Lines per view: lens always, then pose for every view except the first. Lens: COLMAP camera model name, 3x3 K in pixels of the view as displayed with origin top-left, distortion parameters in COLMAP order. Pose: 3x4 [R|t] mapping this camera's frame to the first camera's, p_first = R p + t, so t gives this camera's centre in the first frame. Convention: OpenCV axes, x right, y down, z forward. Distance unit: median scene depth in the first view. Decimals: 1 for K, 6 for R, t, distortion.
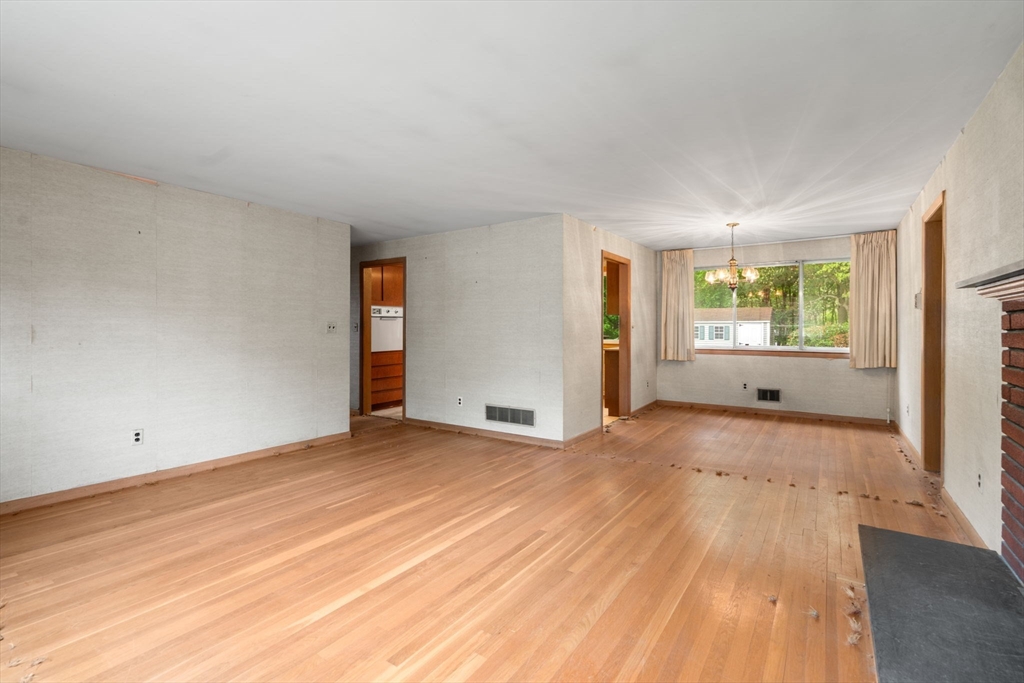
lens RADIAL K [[468.0, 0, 511.7], [0, 468.0, 328.8], [0, 0, 1]] dist [-0.002414, 0.000099]
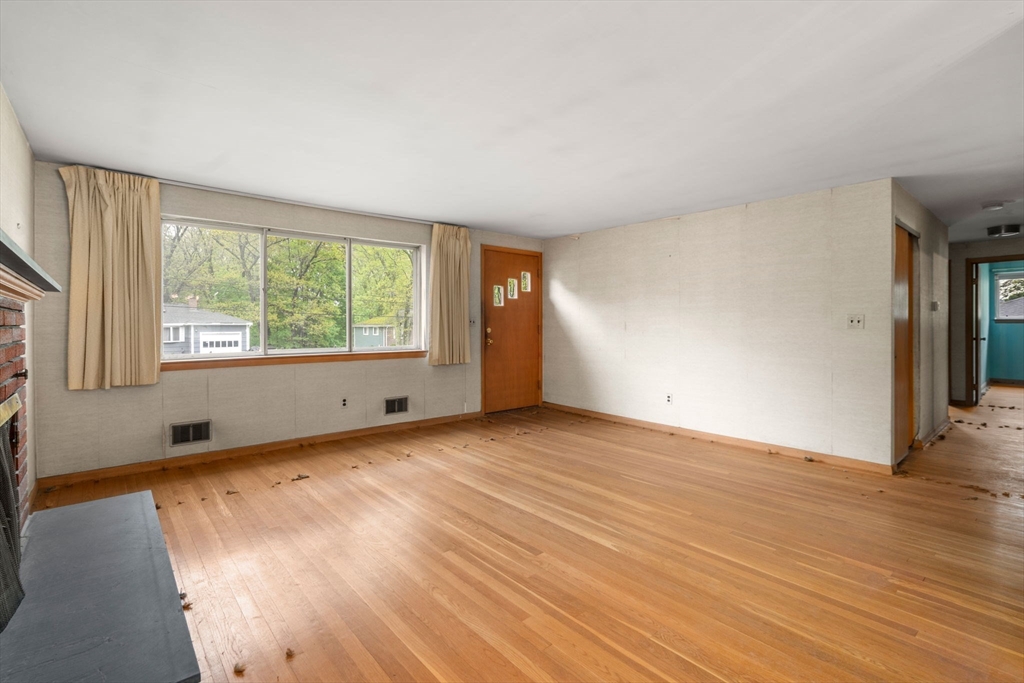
lens RADIAL K [[468.0, 0, 511.7], [0, 468.0, 328.8], [0, 0, 1]] dist [-0.002414, 0.000099]
pose [[-0.252320, 0.010140, -0.967591, 0.800815], [0.004972, 0.999945, 0.009183, 0.000548], [0.967631, -0.002494, -0.252357, 1.012629]]
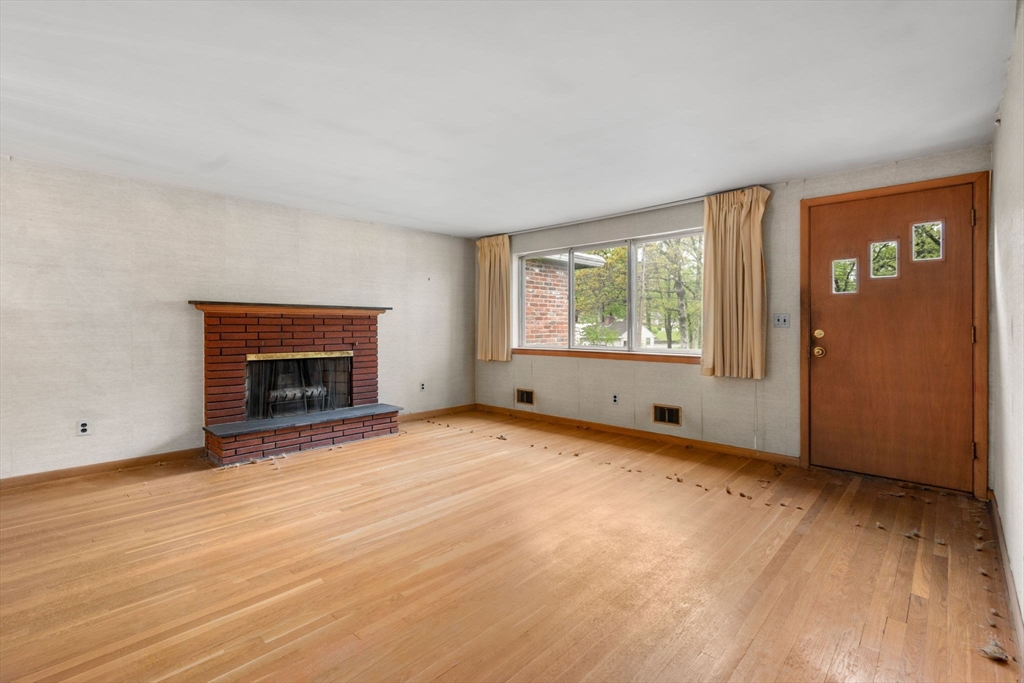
lens RADIAL K [[468.0, 0, 511.7], [0, 468.0, 328.8], [0, 0, 1]] dist [-0.002414, 0.000099]
pose [[-0.987816, -0.001512, 0.155620, -0.423343], [-0.001132, 0.999996, 0.002533, 0.008357], [-0.155624, 0.002326, -0.987814, 1.731757]]
